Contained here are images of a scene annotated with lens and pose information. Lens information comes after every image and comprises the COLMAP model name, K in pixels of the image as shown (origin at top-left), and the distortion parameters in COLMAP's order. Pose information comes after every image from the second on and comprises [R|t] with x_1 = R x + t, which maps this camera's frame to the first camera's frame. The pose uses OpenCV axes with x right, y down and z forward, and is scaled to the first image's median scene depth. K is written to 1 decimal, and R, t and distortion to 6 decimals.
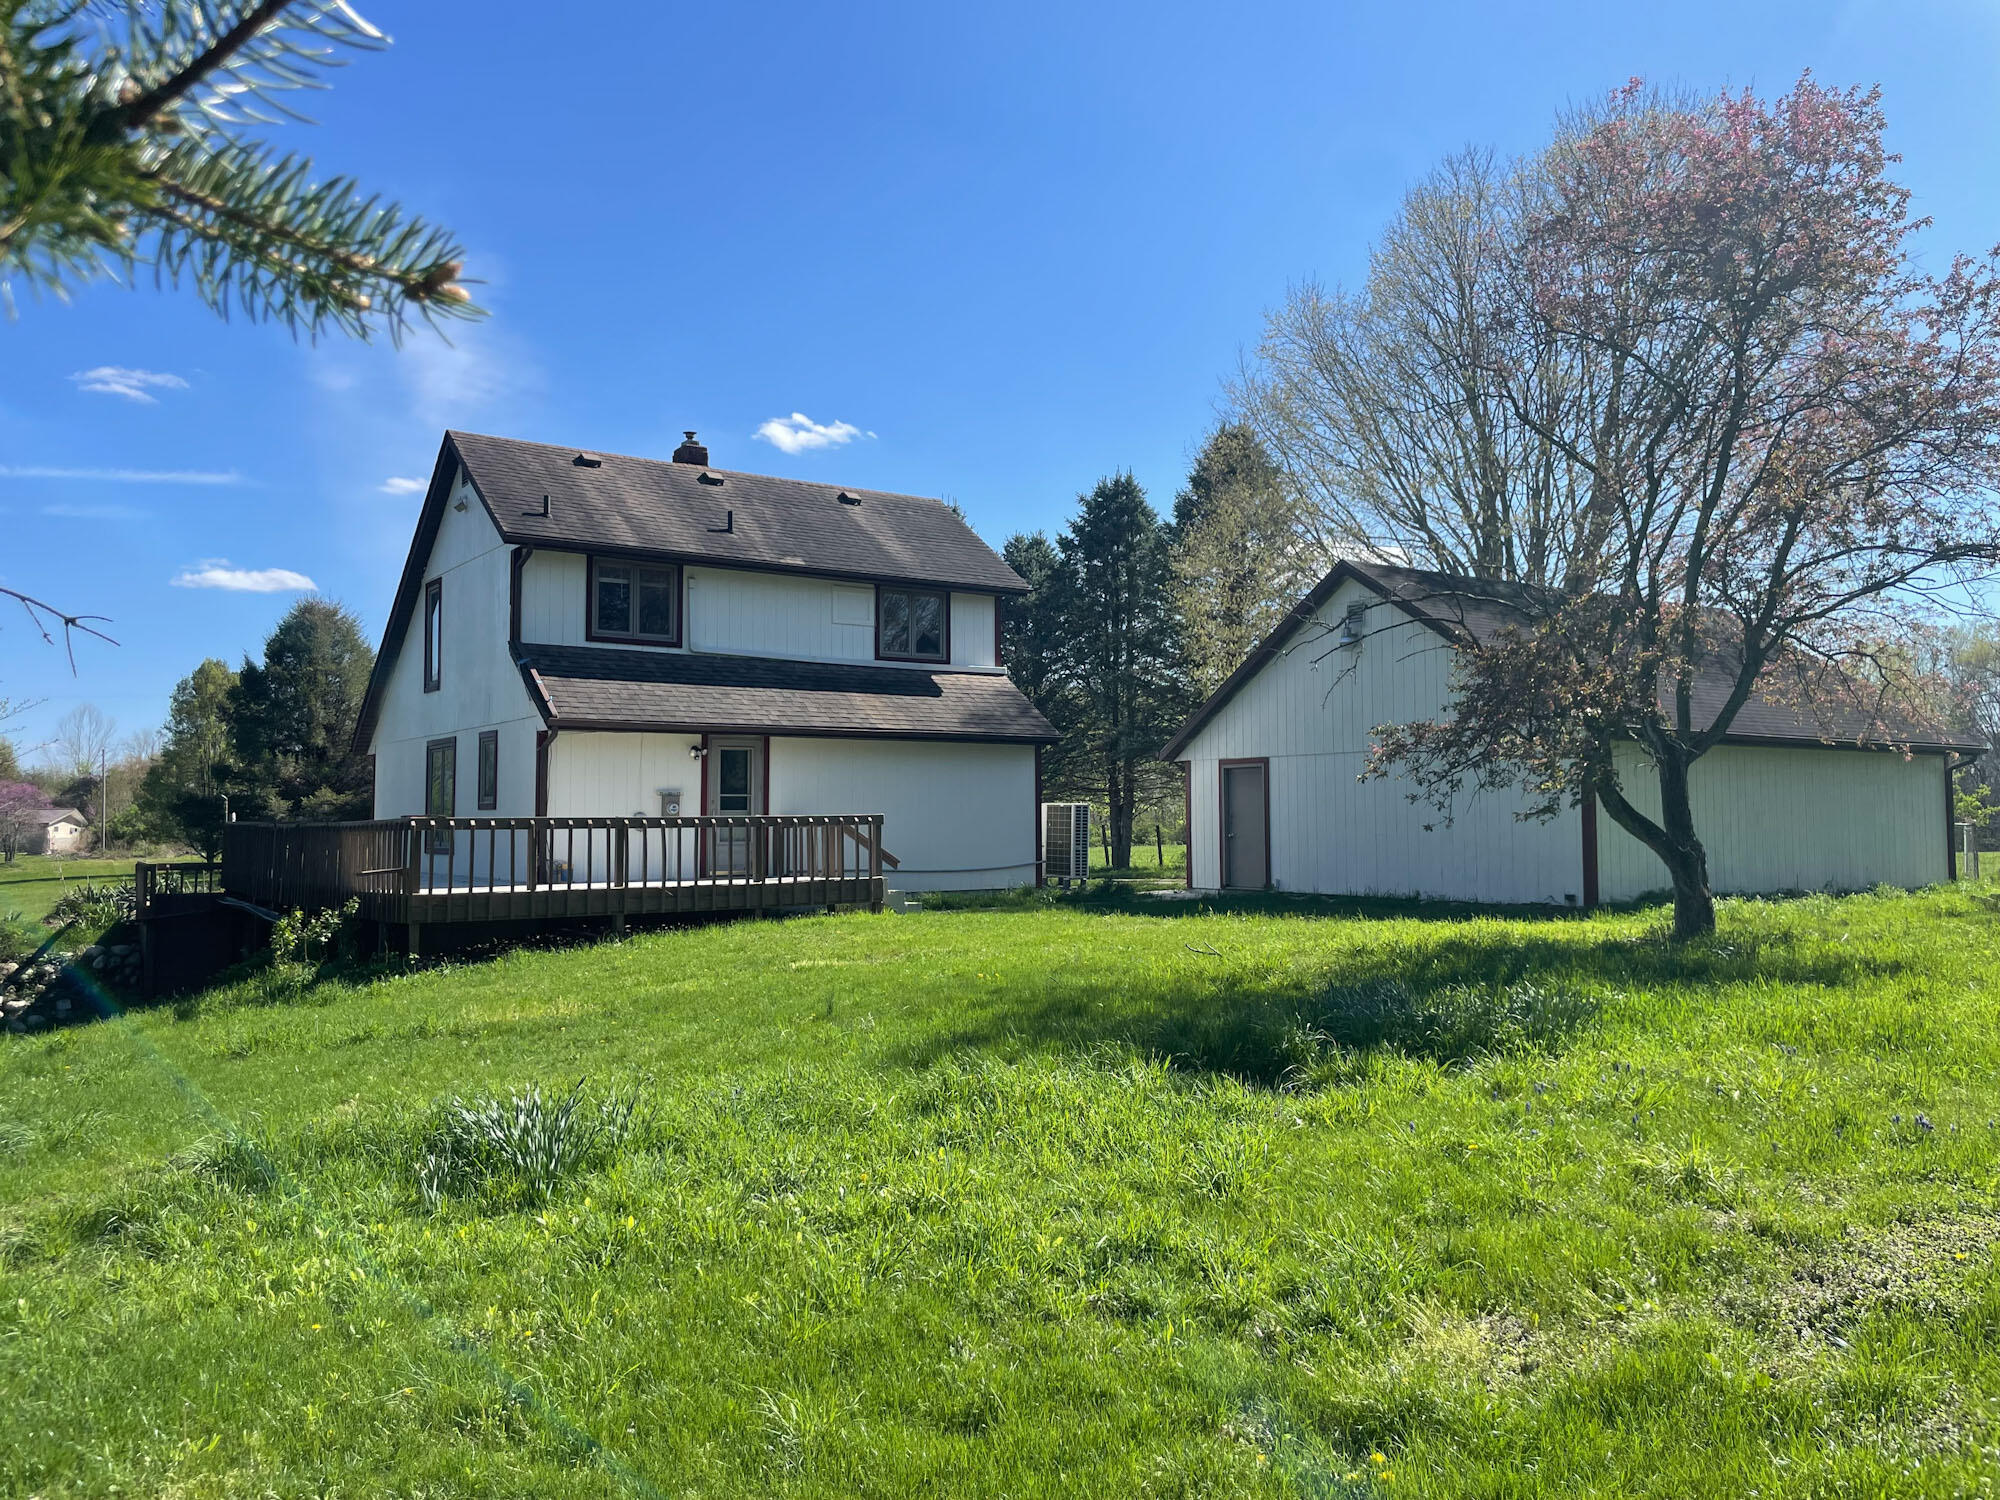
lens RADIAL K [[1502.8, 0, 1022.6], [0, 1502.8, 735.4], [0, 0, 1]] dist [0.081520, -0.113631]
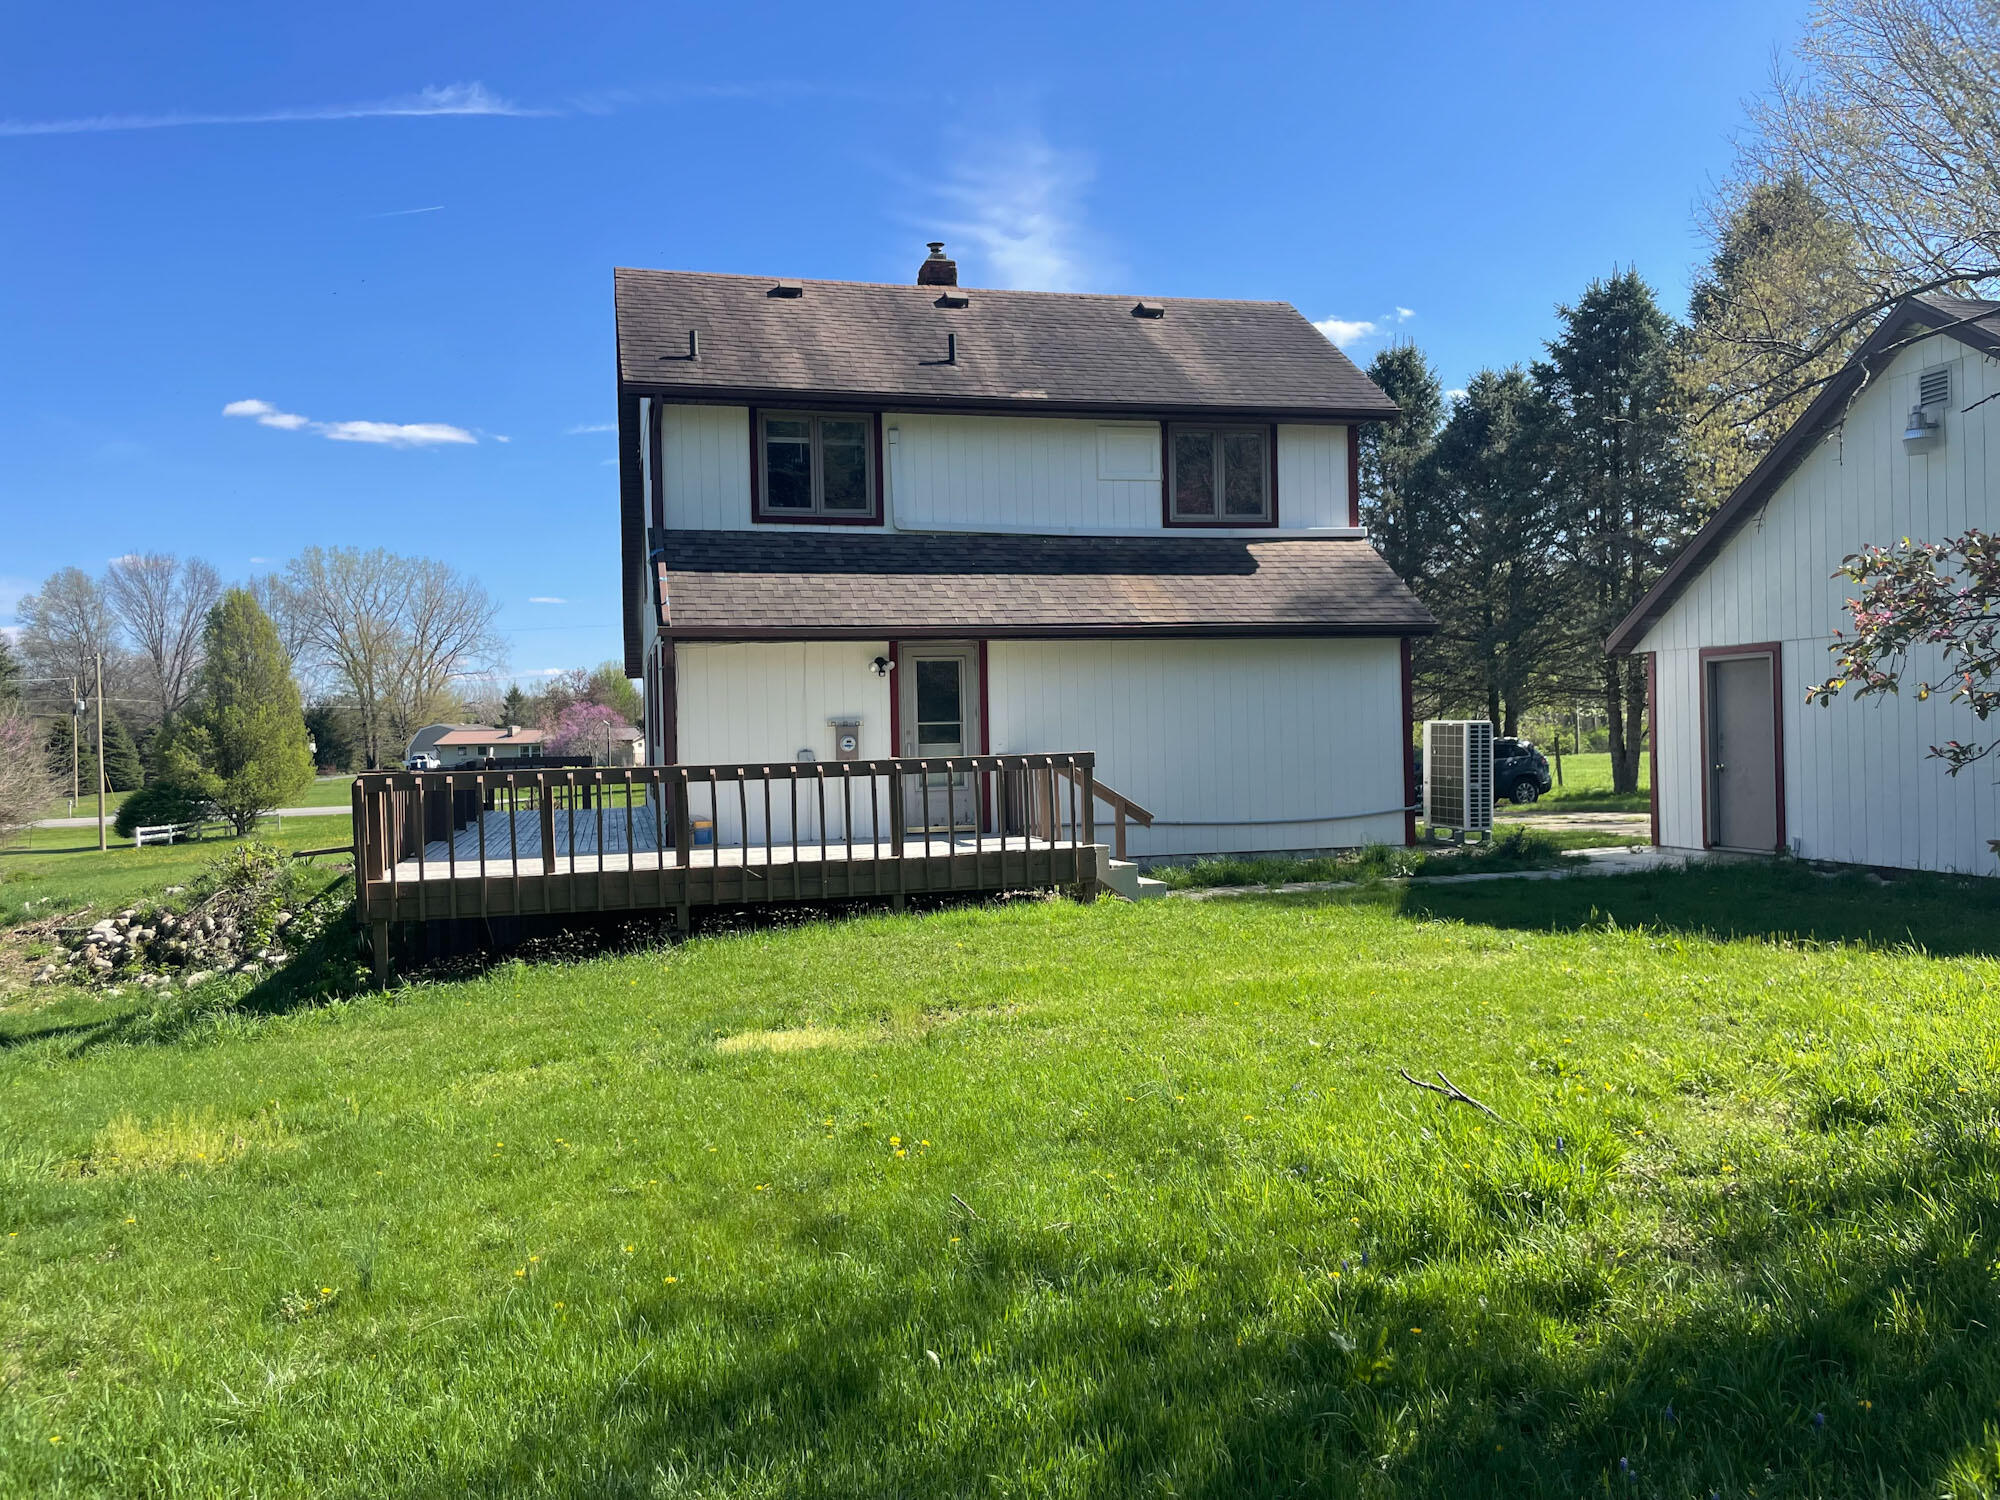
lens RADIAL K [[1502.8, 0, 1022.6], [0, 1502.8, 735.4], [0, 0, 1]] dist [0.081520, -0.113631]
pose [[0.935946, -0.015871, -0.351786, 0.091157], [0.038492, 0.997609, 0.057402, 0.004927], [0.350034, -0.067266, 0.934319, 0.303842]]
